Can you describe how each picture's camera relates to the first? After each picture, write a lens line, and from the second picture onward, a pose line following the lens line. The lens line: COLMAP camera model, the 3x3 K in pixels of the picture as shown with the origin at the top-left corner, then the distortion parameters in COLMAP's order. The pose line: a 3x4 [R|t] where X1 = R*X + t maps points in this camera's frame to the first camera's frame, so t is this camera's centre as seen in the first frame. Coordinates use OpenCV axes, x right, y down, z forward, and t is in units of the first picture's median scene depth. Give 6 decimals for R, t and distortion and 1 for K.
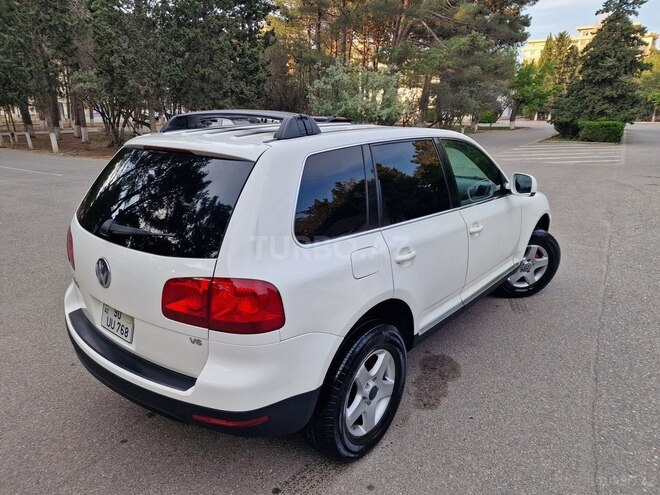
lens RADIAL K [[443.8, 0, 331.5], [0, 443.8, 249.3], [0, 0, 1]] dist [0.071356, -0.065243]
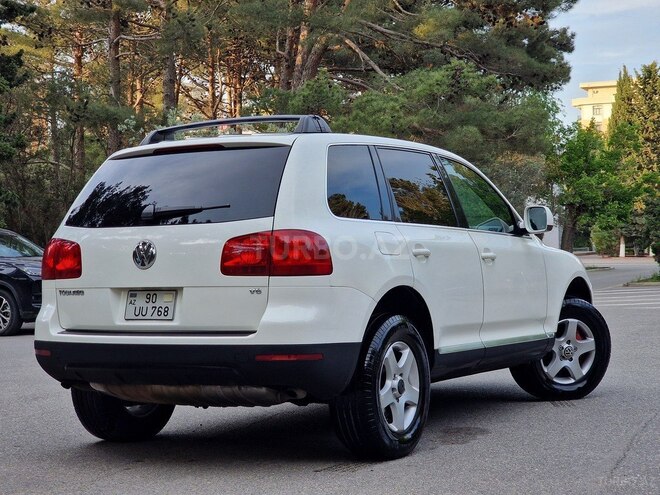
lens RADIAL K [[1274.2, 0, 330.0], [0, 1274.2, 247.5], [0, 0, 1]] dist [-0.235088, 2.797619]
pose [[0.983855, -0.025690, 0.177116, -0.276903], [0.077755, 0.952722, -0.293727, 0.429294], [-0.161197, 0.302756, 0.939337, -0.846815]]
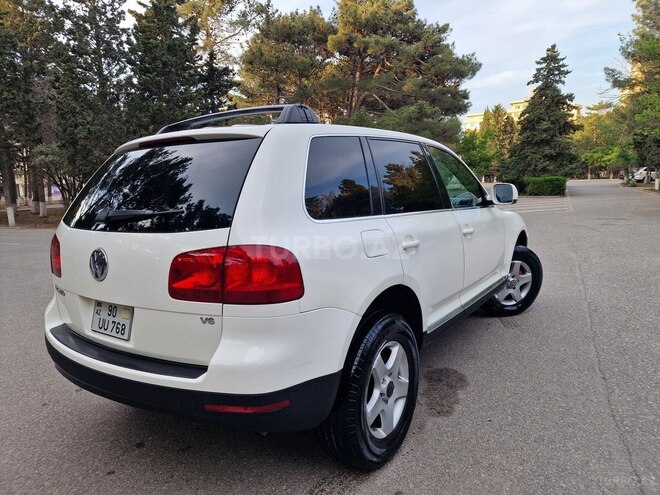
lens RADIAL K [[443.8, 0, 326.6], [0, 443.8, 245.8], [0, 0, 1]] dist [0.073210, -0.069125]
pose [[0.996054, -0.049238, 0.073839, -0.048317], [0.060326, 0.985853, -0.156377, 0.085626], [-0.065095, 0.160215, 0.984933, 0.022686]]
